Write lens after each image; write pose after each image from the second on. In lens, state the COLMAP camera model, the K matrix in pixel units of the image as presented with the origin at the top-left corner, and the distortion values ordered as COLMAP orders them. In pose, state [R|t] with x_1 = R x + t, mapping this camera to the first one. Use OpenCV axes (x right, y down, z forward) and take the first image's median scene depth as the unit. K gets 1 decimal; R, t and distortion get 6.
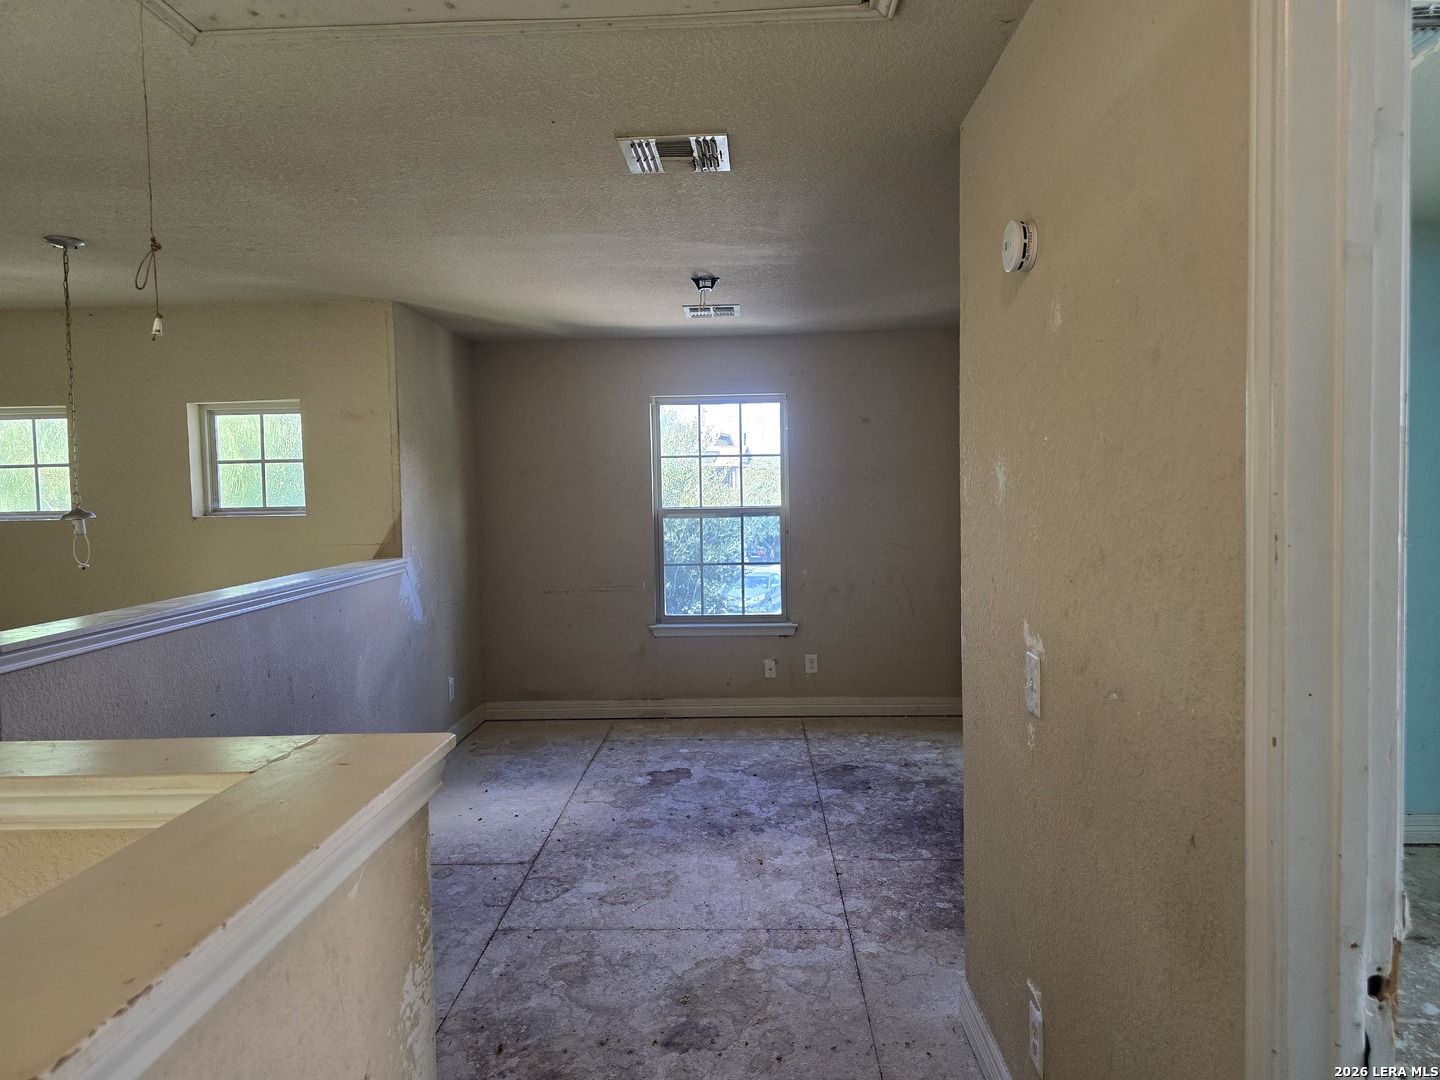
lens RADIAL K [[955.0, 0, 715.0], [0, 955.0, 533.7], [0, 0, 1]] dist [0.074602, -0.062871]
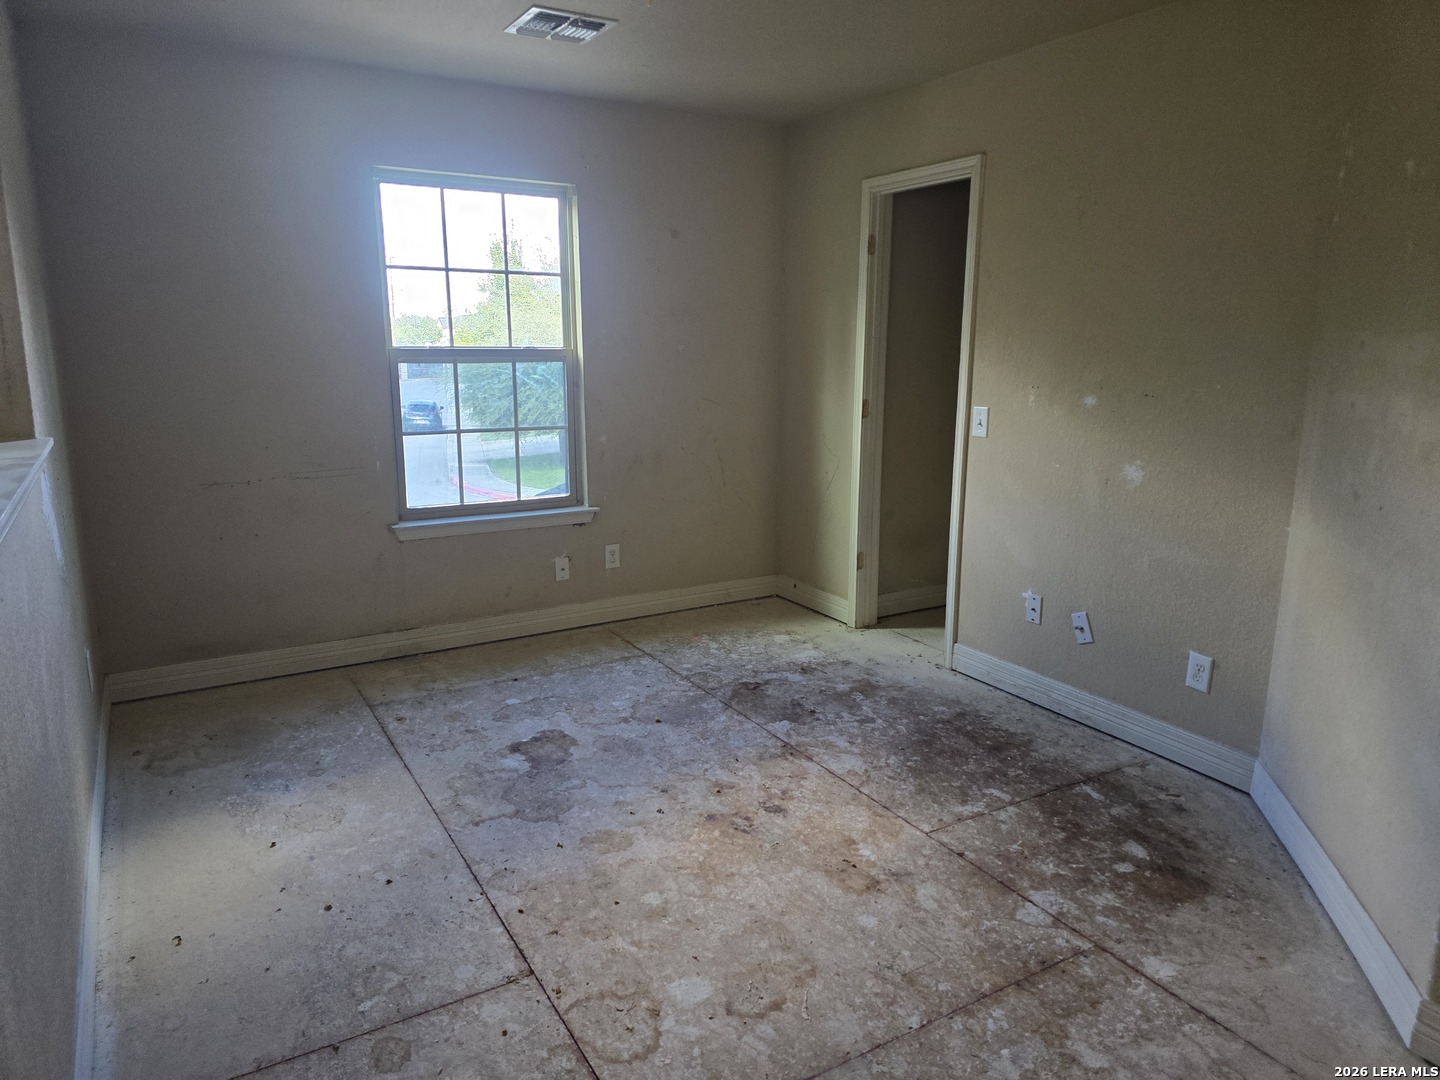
lens RADIAL K [[955.0, 0, 715.0], [0, 955.0, 533.7], [0, 0, 1]] dist [0.074602, -0.062871]
pose [[0.844884, -0.091185, 0.527121, -0.285858], [0.009837, 0.987847, 0.155117, -0.001148], [-0.534859, -0.125871, 0.835513, 0.380126]]
